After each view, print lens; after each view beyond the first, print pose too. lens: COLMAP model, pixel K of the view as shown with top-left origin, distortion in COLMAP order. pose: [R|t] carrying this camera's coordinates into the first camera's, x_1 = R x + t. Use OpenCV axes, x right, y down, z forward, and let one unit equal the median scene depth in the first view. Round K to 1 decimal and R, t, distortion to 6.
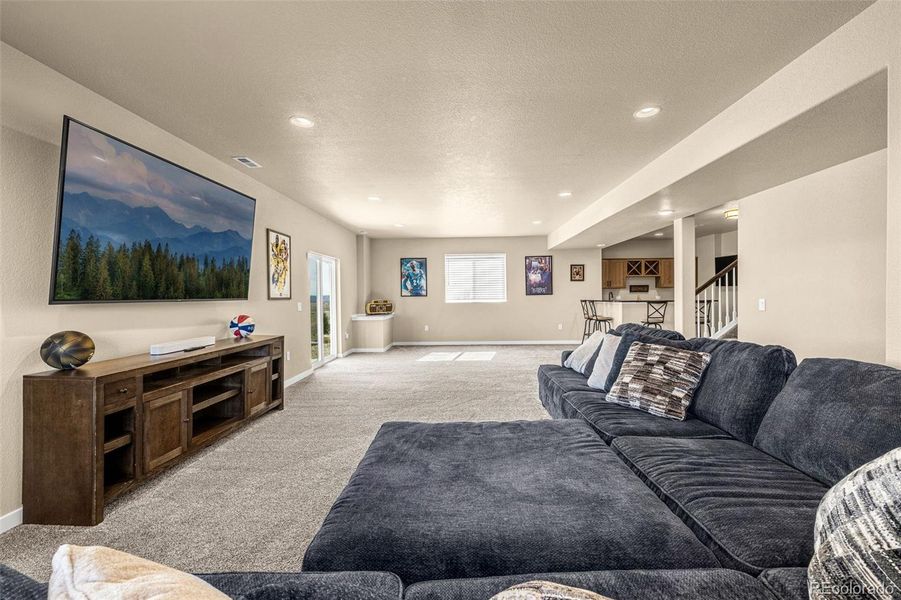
lens RADIAL K [[379.3, 0, 449.6], [0, 379.3, 295.5], [0, 0, 1]] dist [-0.001583, -0.000094]
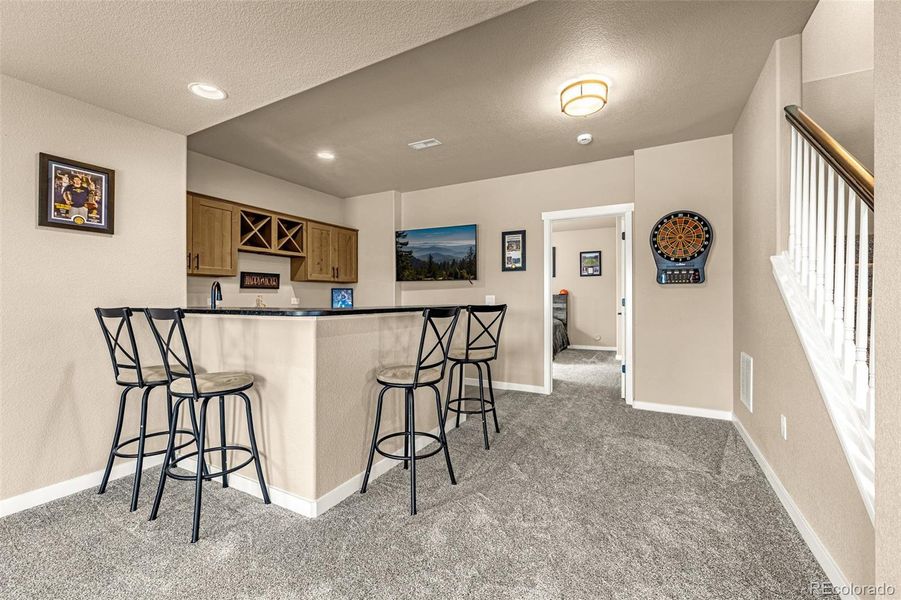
lens RADIAL K [[379.3, 0, 450.4], [0, 379.3, 300.5], [0, 0, 1]] dist [-0.001583, -0.000094]
pose [[0.436770, 0.000369, 0.899573, 0.204787], [0.004611, 0.999986, -0.002648, 0.007052], [-0.899561, 0.005305, 0.436762, 0.624410]]
